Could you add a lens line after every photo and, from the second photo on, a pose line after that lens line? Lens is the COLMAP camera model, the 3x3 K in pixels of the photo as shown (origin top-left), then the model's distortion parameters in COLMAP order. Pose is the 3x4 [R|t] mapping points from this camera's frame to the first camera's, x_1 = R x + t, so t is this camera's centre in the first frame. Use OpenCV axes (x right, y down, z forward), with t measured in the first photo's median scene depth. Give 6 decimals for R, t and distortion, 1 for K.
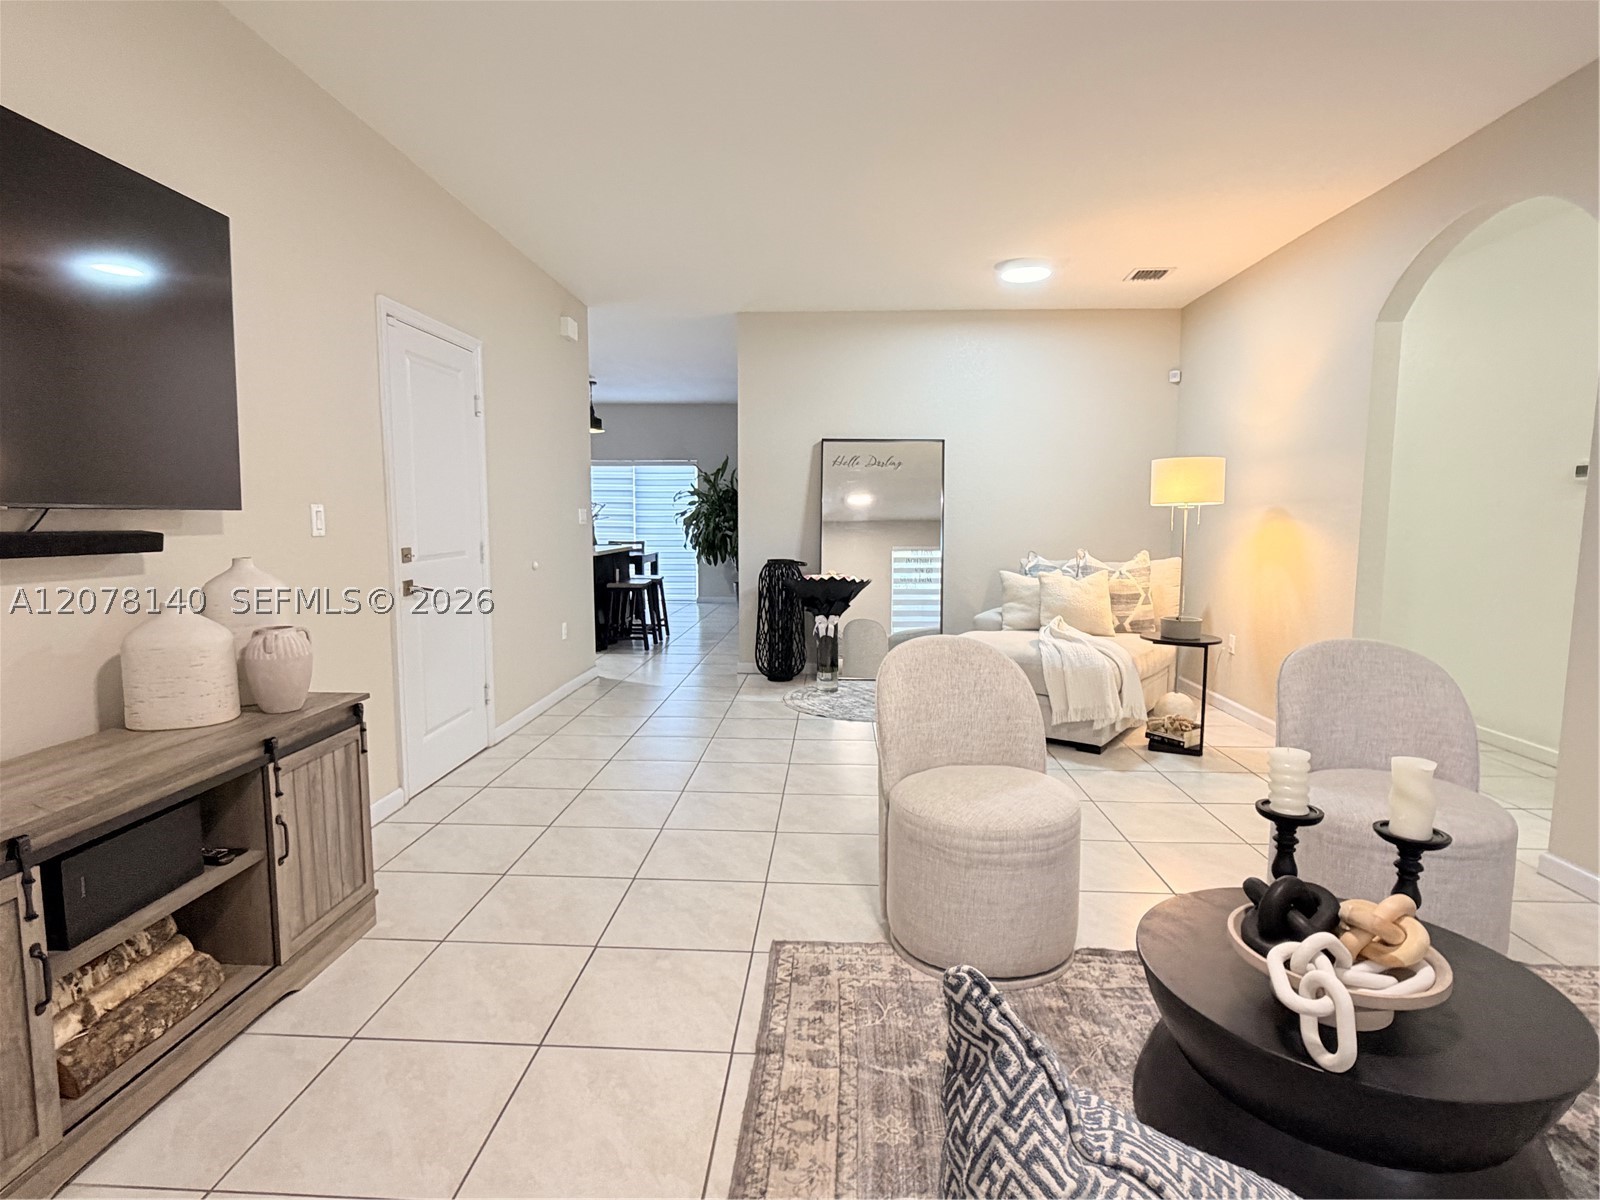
lens RADIAL K [[831.7, 0, 800.0], [0, 831.7, 600.0], [0, 0, 1]] dist [0.001122, 0.000126]
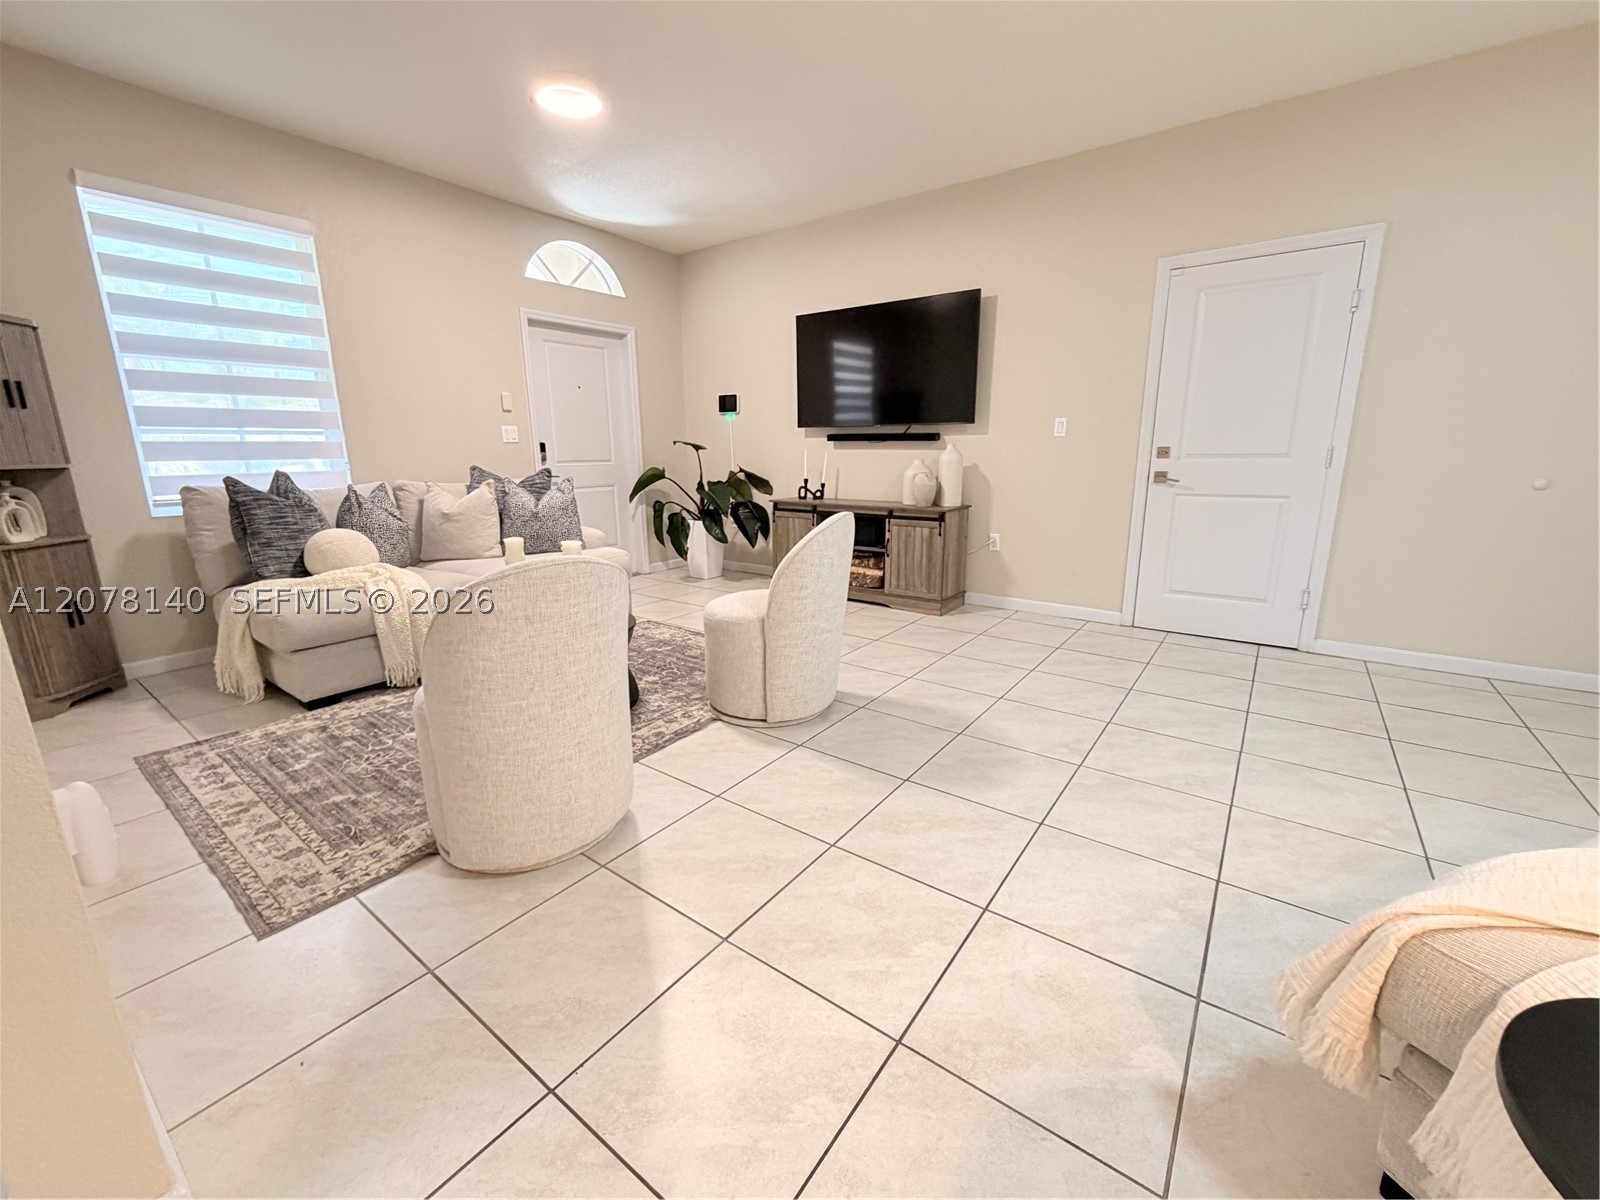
lens RADIAL K [[650.3, 0, 800.0], [0, 650.3, 600.0], [0, 0, 1]] dist [-0.000266, -0.000026]
pose [[-0.553375, 0.190687, -0.810811, 1.201445], [-0.082098, 0.956215, 0.280914, -0.115470], [0.828877, 0.222017, -0.513490, 1.750214]]
